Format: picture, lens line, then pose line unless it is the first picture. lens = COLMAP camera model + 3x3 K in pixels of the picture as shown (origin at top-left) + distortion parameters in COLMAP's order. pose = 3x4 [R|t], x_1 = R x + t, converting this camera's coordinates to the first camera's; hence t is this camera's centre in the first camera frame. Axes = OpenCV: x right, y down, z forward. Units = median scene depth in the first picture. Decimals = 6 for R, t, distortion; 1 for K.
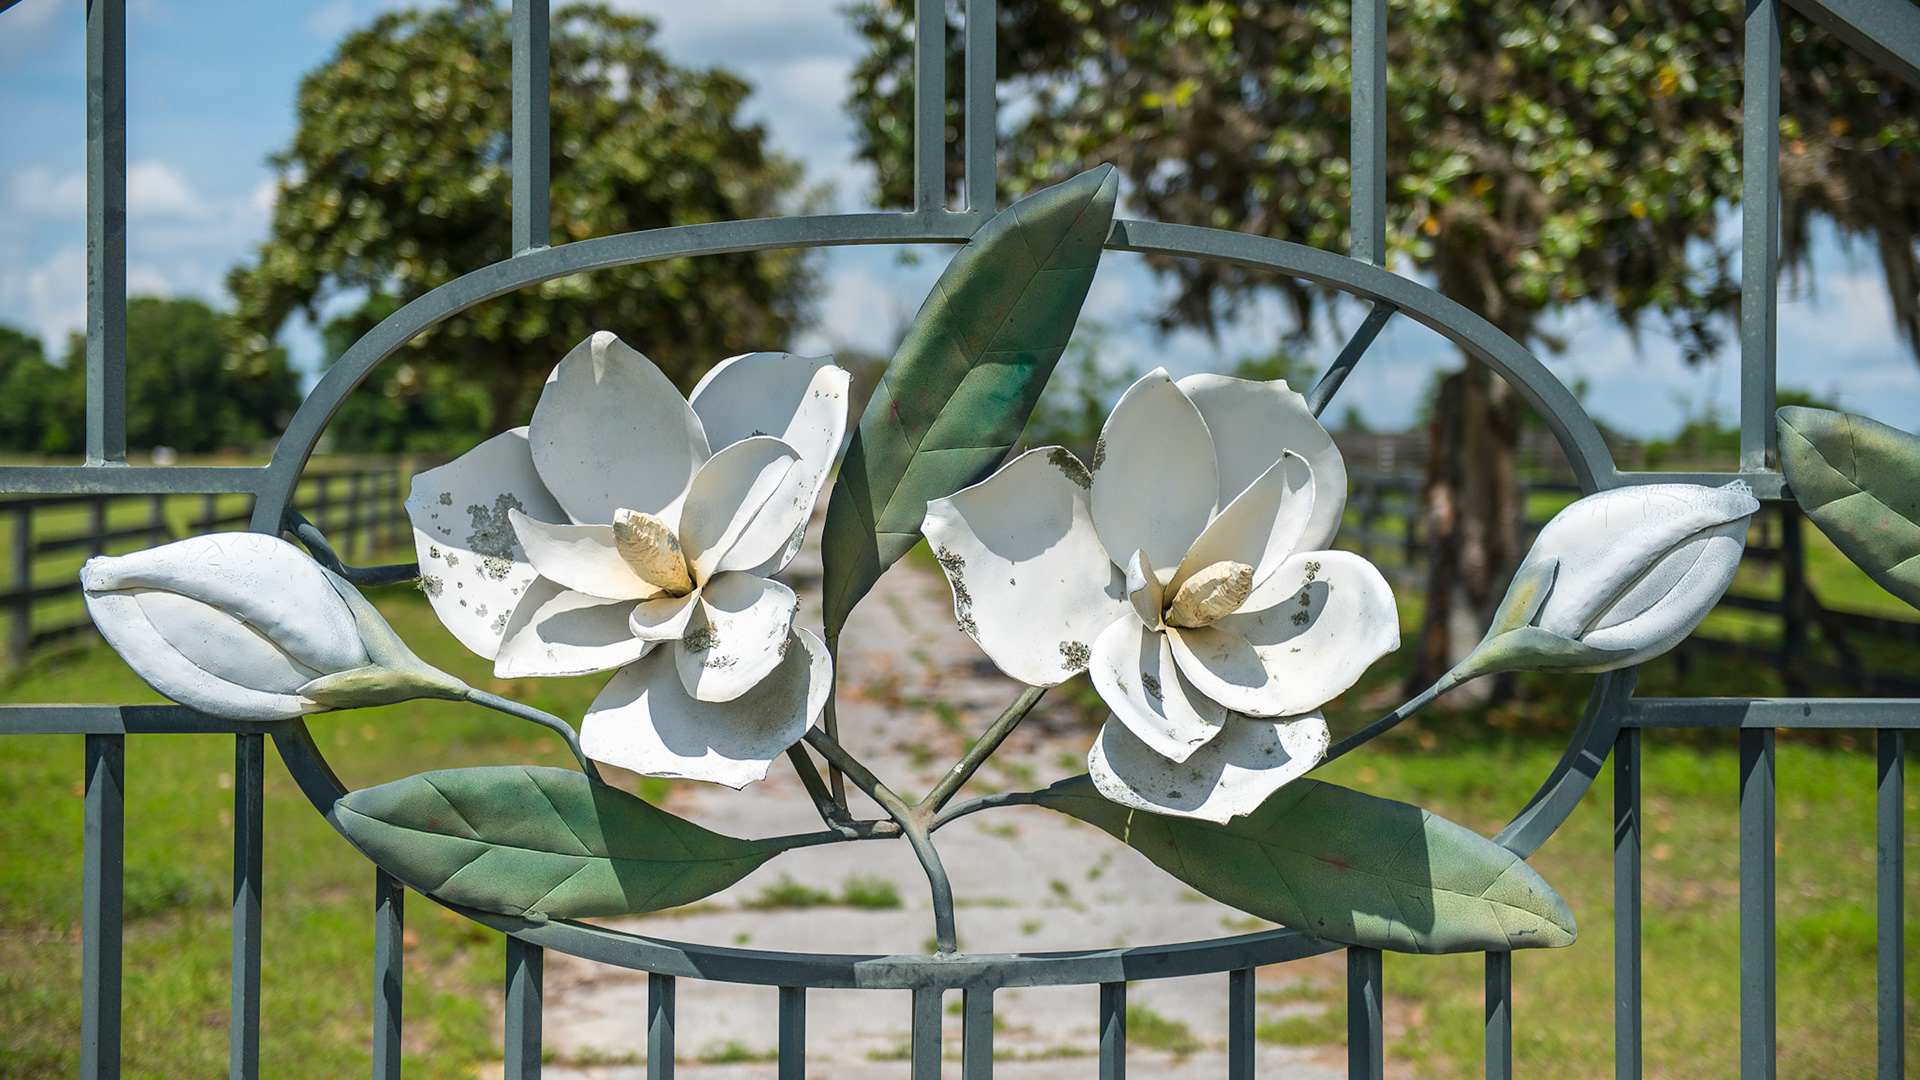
lens RADIAL K [[3760.4, 0, 960.0], [0, 3760.4, 540.0], [0, 0, 1]] dist [0.292564, -0.093067]
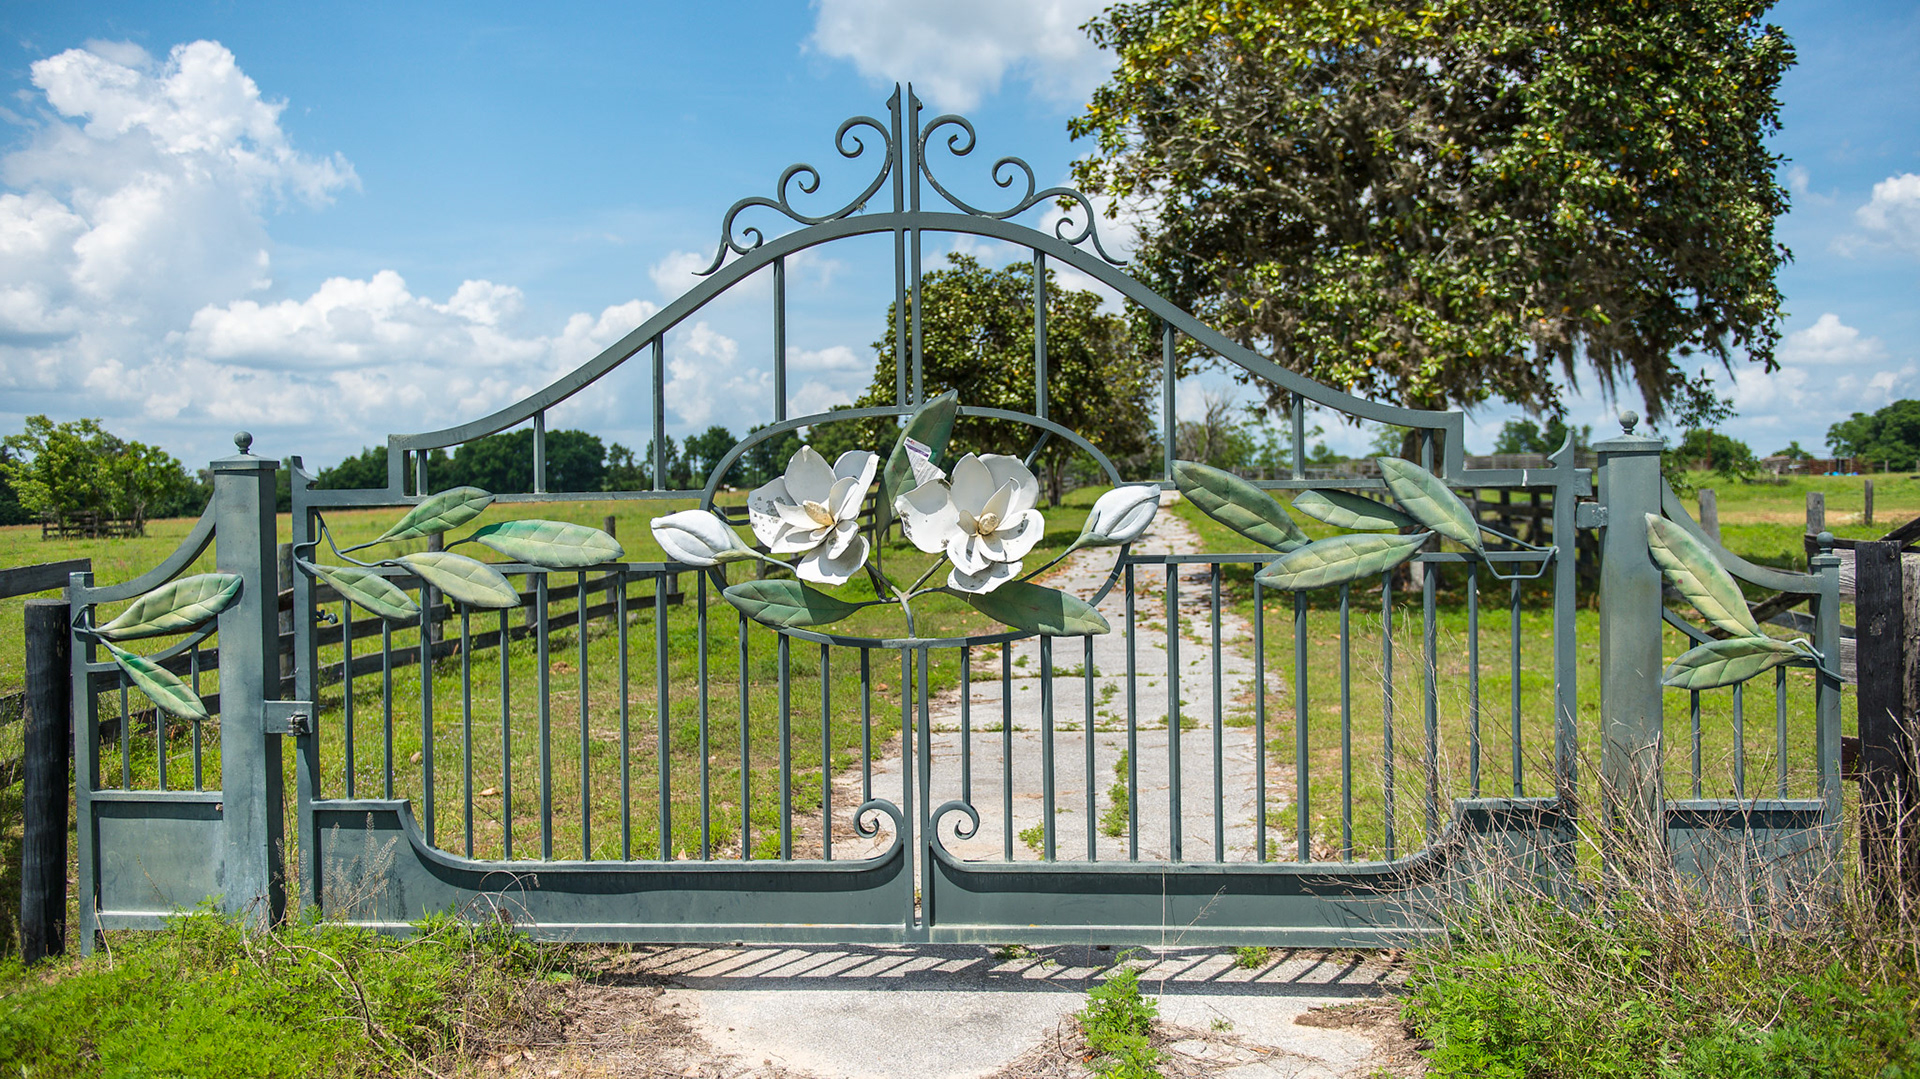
lens RADIAL K [[3760.4, 0, 960.0], [0, 3760.4, 539.5], [0, 0, 1]] dist [0.292564, -0.093067]
pose [[0.957408, -0.018622, -0.288138, 0.961724], [0.017271, 0.999825, -0.007229, 0.050426], [0.288222, 0.001944, 0.957562, -2.052034]]
